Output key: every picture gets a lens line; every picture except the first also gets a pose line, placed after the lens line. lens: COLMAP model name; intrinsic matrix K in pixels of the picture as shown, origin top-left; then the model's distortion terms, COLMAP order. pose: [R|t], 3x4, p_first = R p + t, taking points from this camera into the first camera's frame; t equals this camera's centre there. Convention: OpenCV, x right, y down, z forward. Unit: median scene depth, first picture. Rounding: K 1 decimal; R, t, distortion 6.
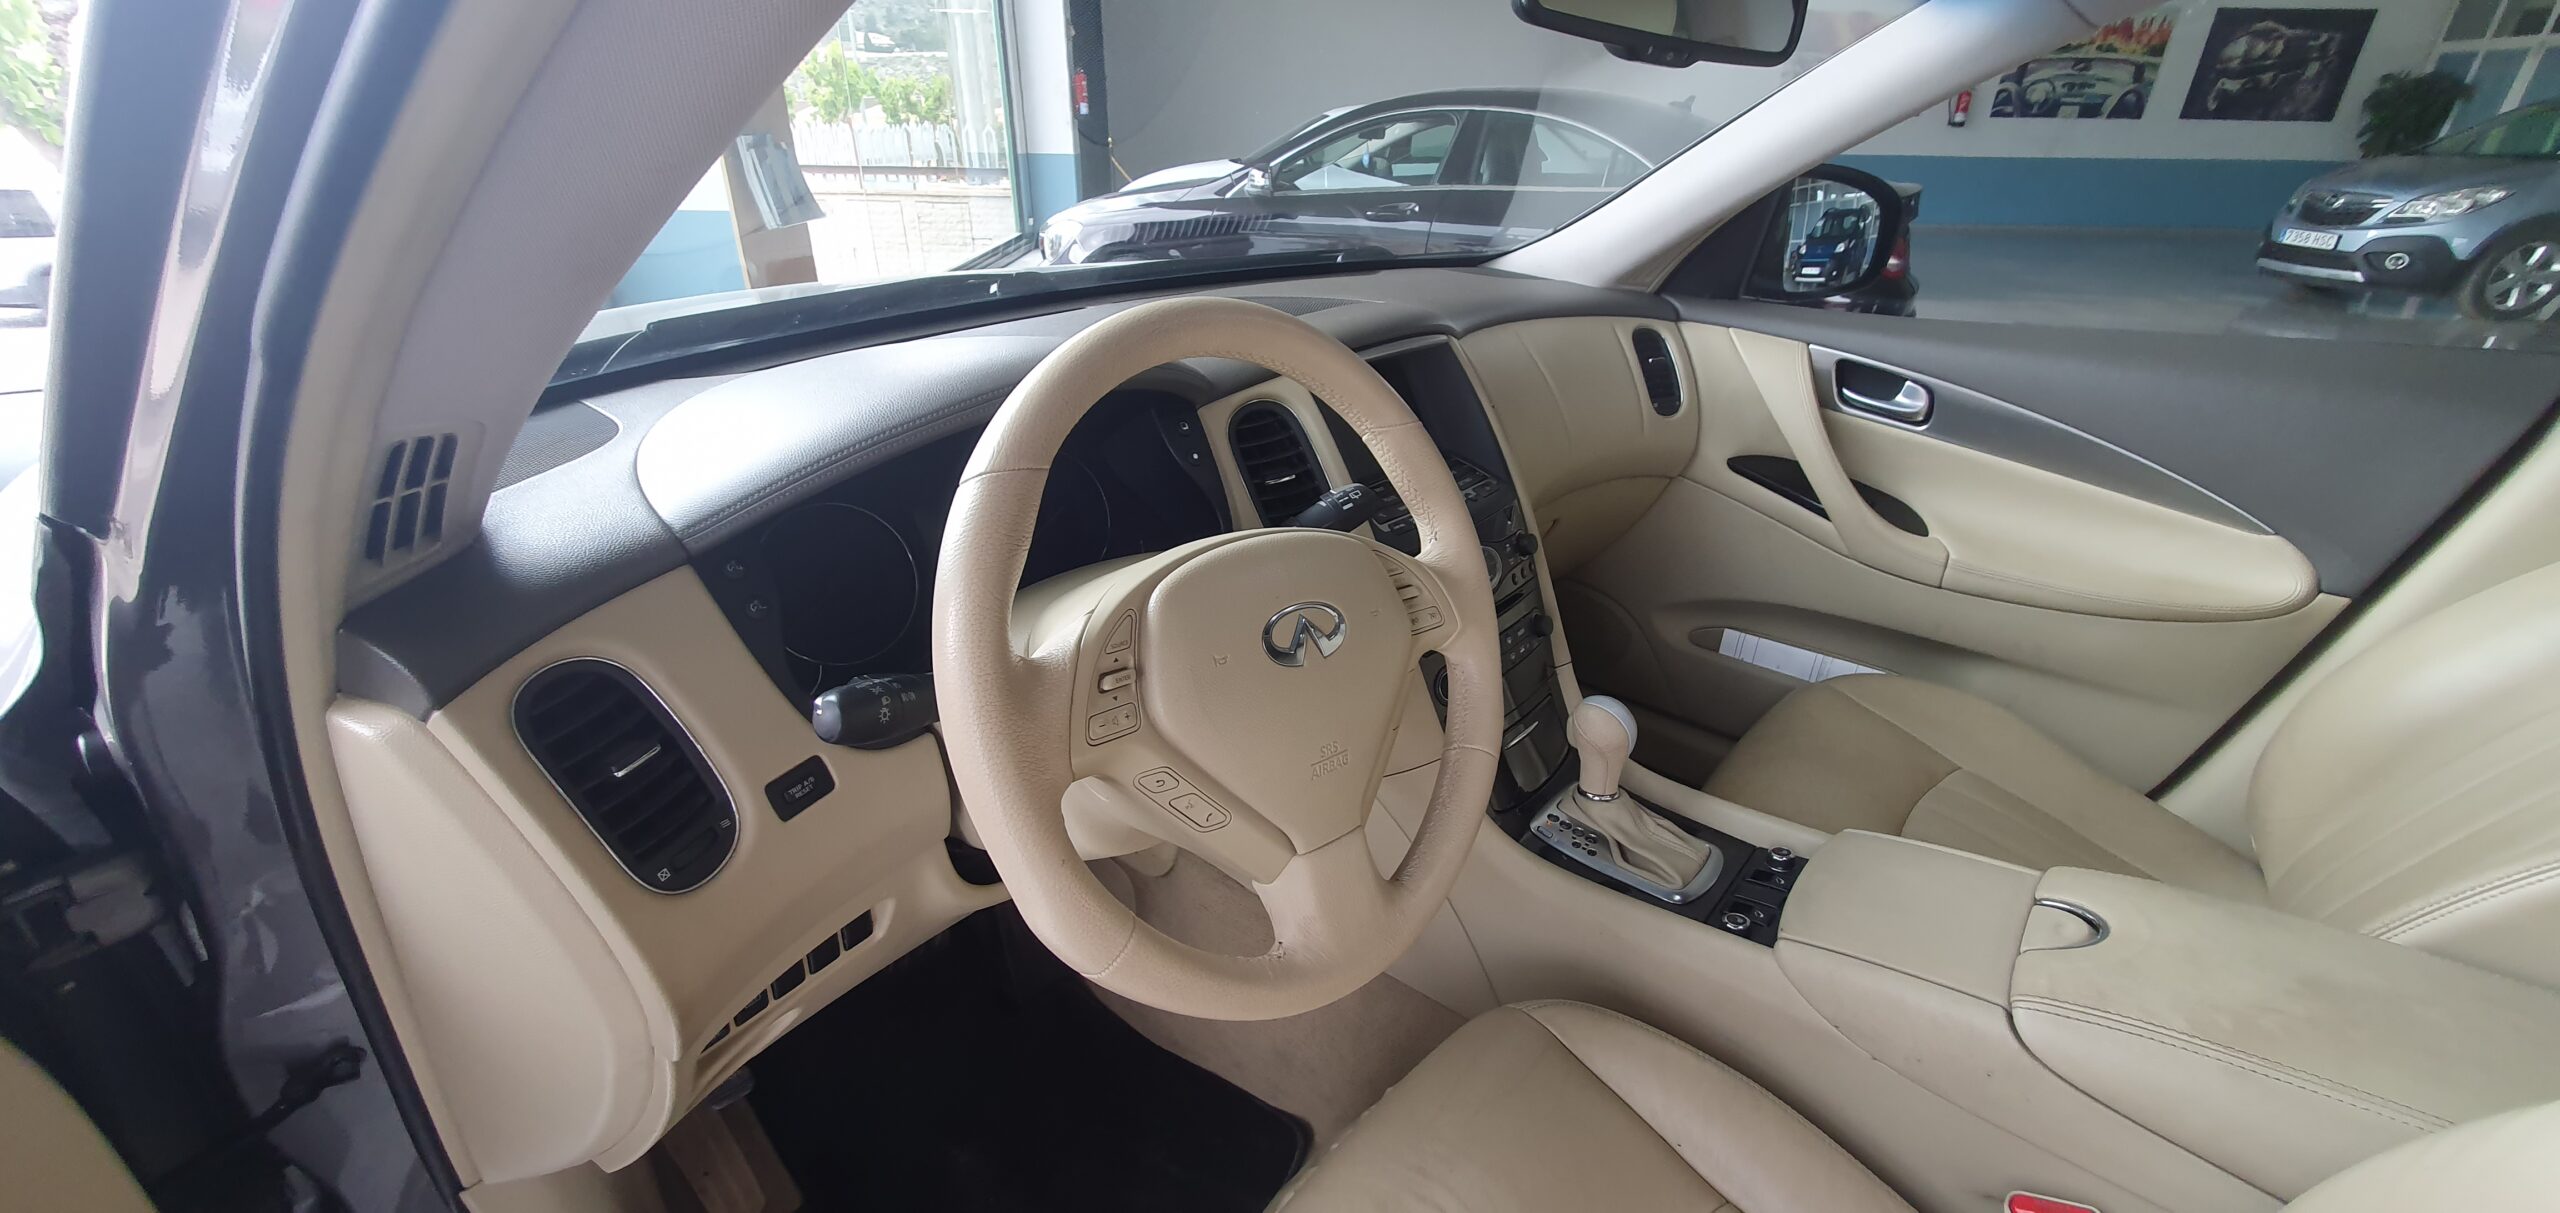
lens RADIAL K [[1042.7, 0, 1248.9], [0, 1042.7, 614.8], [0, 0, 1]] dist [0.000110, 0.000198]
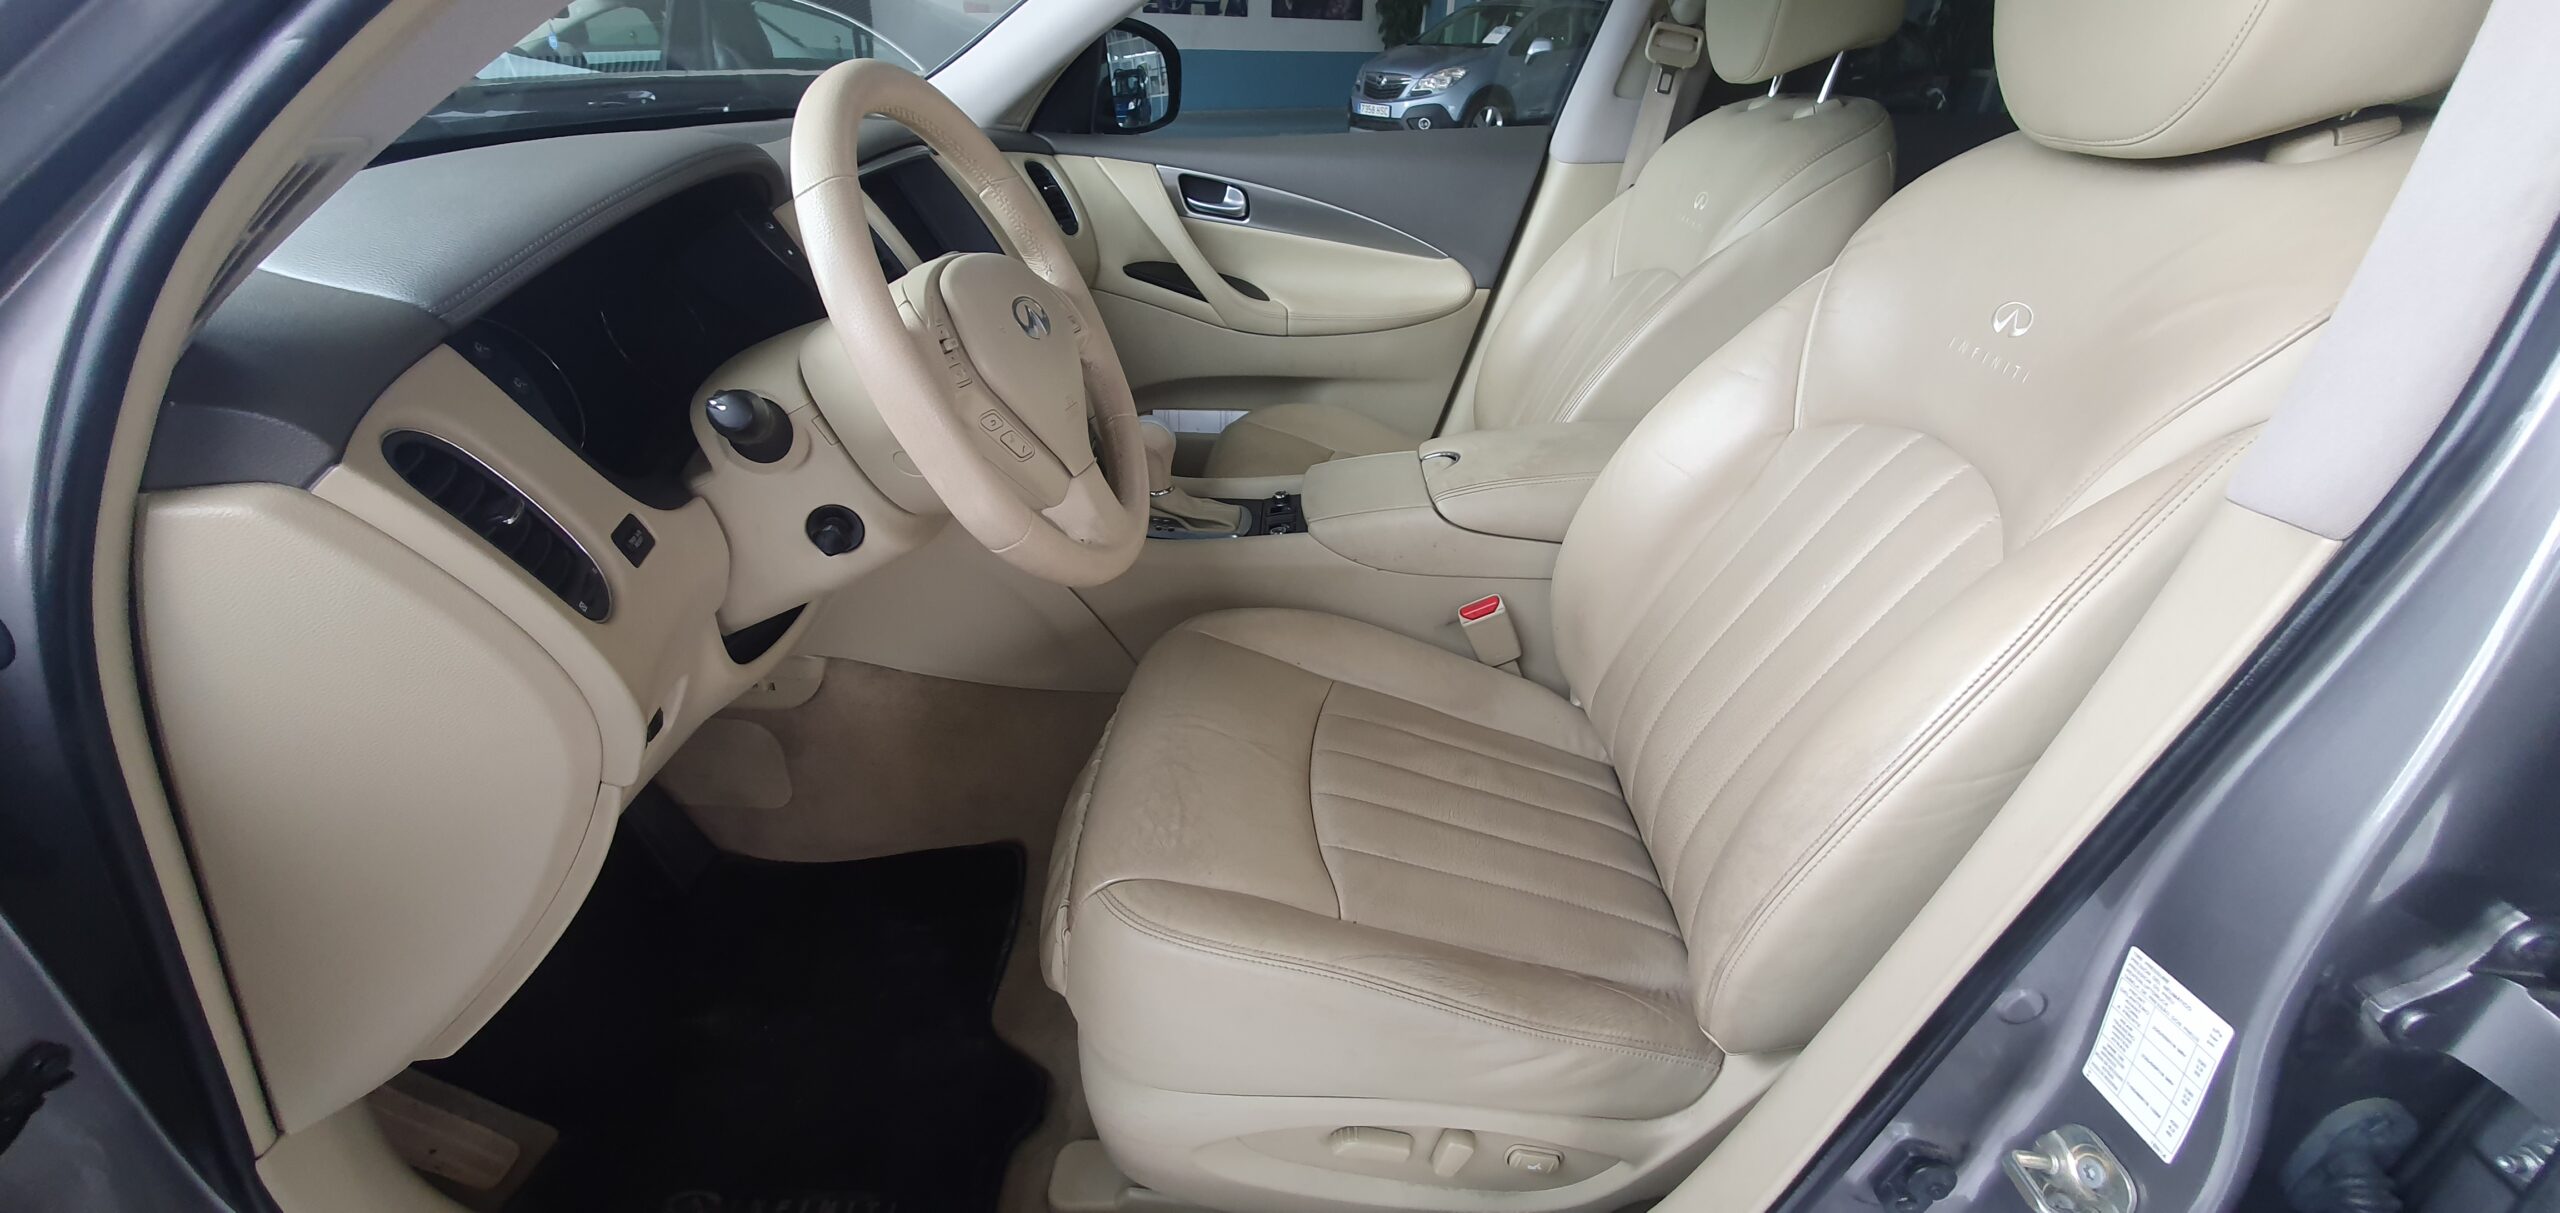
lens RADIAL K [[1050.9, 0, 1281.0], [0, 1050.9, 646.4], [0, 0, 1]] dist [0.002967, 0.000045]
pose [[0.767926, -0.314710, 0.557896, -0.063056], [0.259443, 0.949156, 0.178304, 0.028061], [-0.585644, 0.007818, 0.810531, -0.031938]]
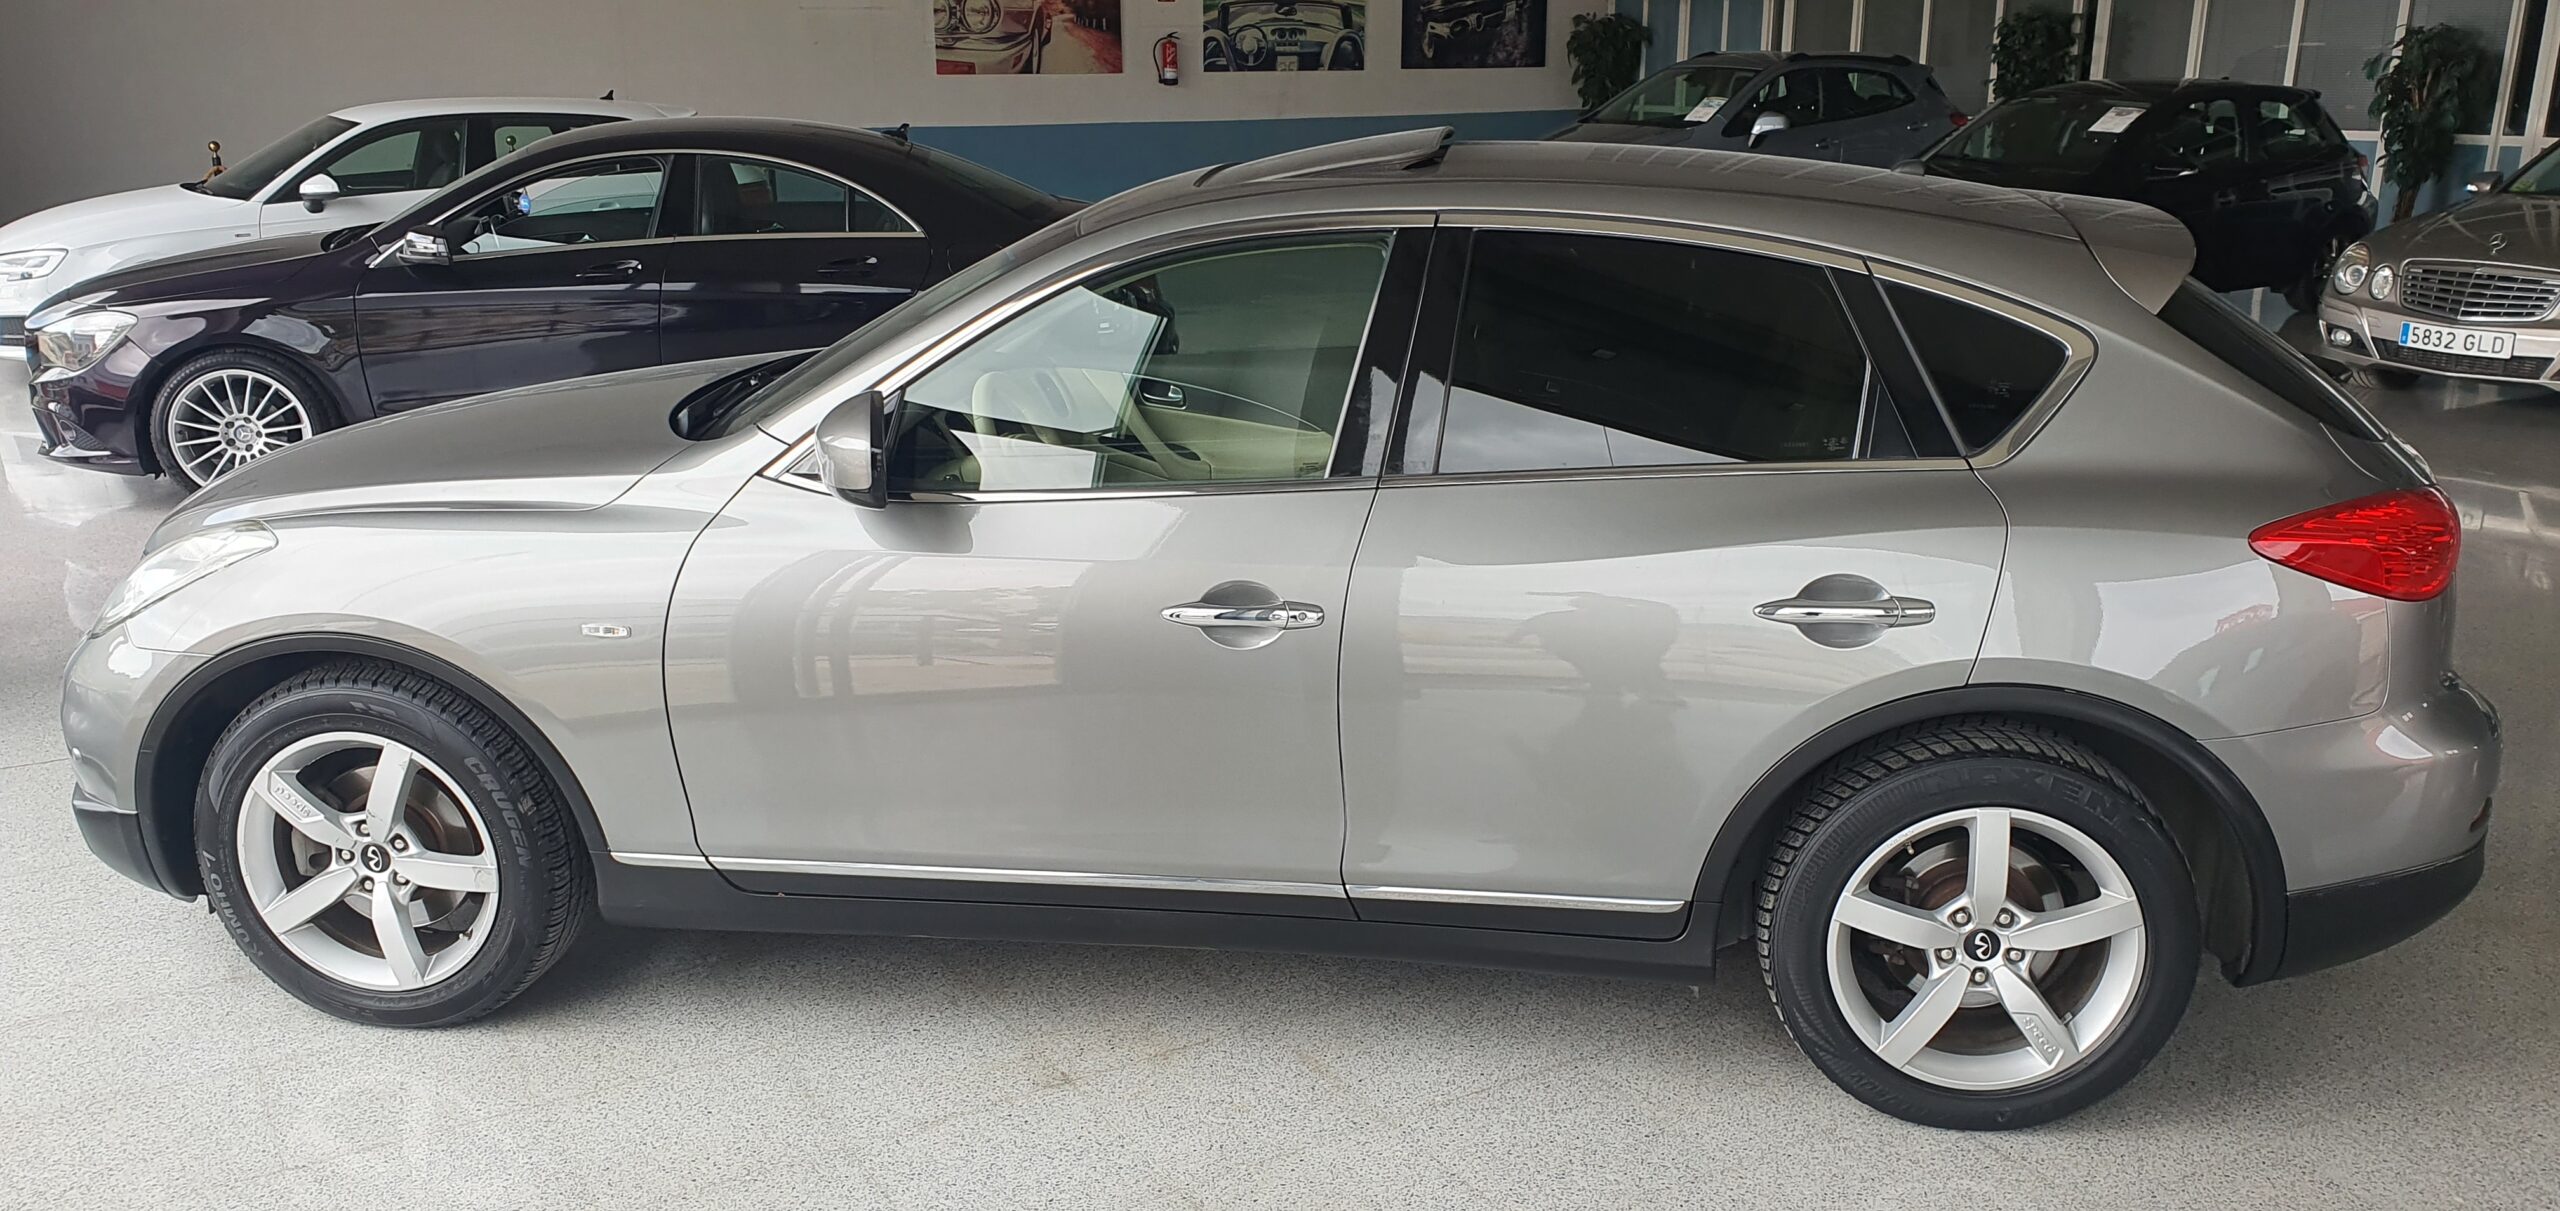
lens RADIAL K [[2304.2, 0, 1280.0], [0, 2304.2, 605.5], [0, 0, 1]] dist [0.333862, -1.142552]
pose [[0.828440, -0.152018, 0.539053, -0.395956], [0.247030, 0.962961, -0.108082, 0.171310], [-0.502657, 0.222702, 0.835308, -0.651748]]
